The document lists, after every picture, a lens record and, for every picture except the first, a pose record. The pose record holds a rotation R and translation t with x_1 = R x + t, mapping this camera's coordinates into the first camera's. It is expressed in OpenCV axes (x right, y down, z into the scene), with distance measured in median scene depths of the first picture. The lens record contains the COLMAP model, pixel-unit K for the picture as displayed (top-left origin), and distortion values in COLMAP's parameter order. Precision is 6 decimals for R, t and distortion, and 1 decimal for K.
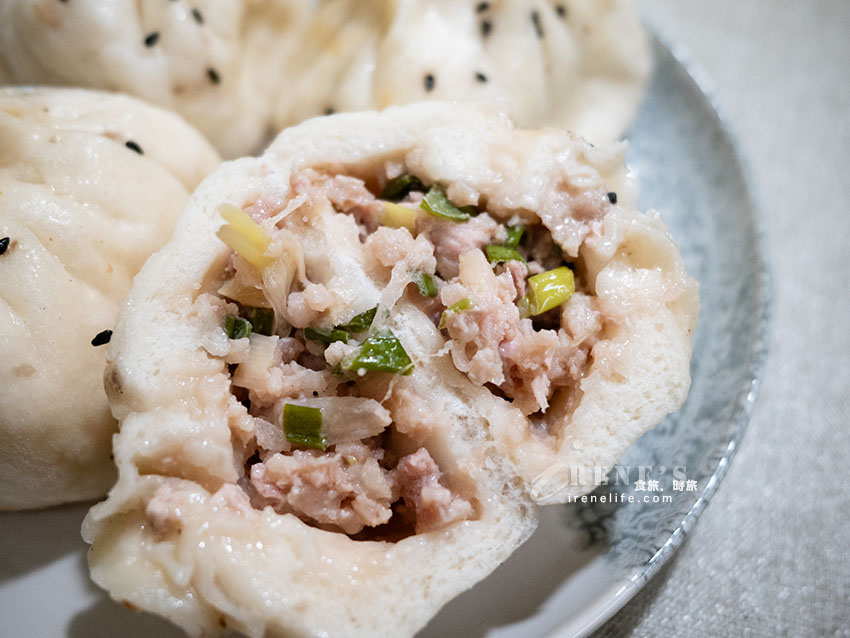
lens RADIAL K [[881.8, 0, 427.2], [0, 881.8, 311.9], [0, 0, 1]] dist [0.035305, 0.000000]
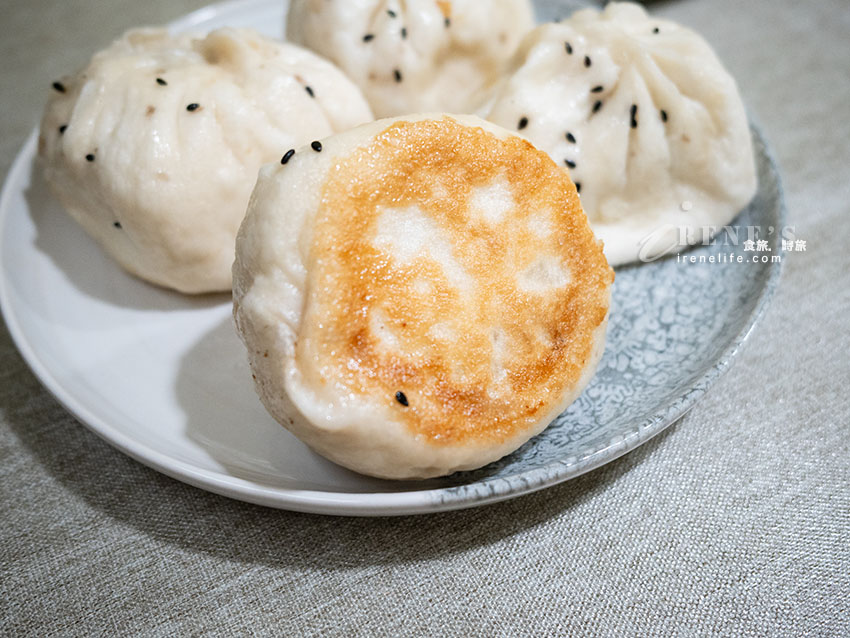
lens RADIAL K [[881.8, 0, 420.9], [0, 881.8, 322.3], [0, 0, 1]] dist [0.035305, 0.000000]
pose [[0.819615, 0.399449, -0.410696, 0.519655], [-0.450622, 0.892157, -0.031567, 0.107793], [0.353796, 0.210942, 0.911225, -0.172294]]
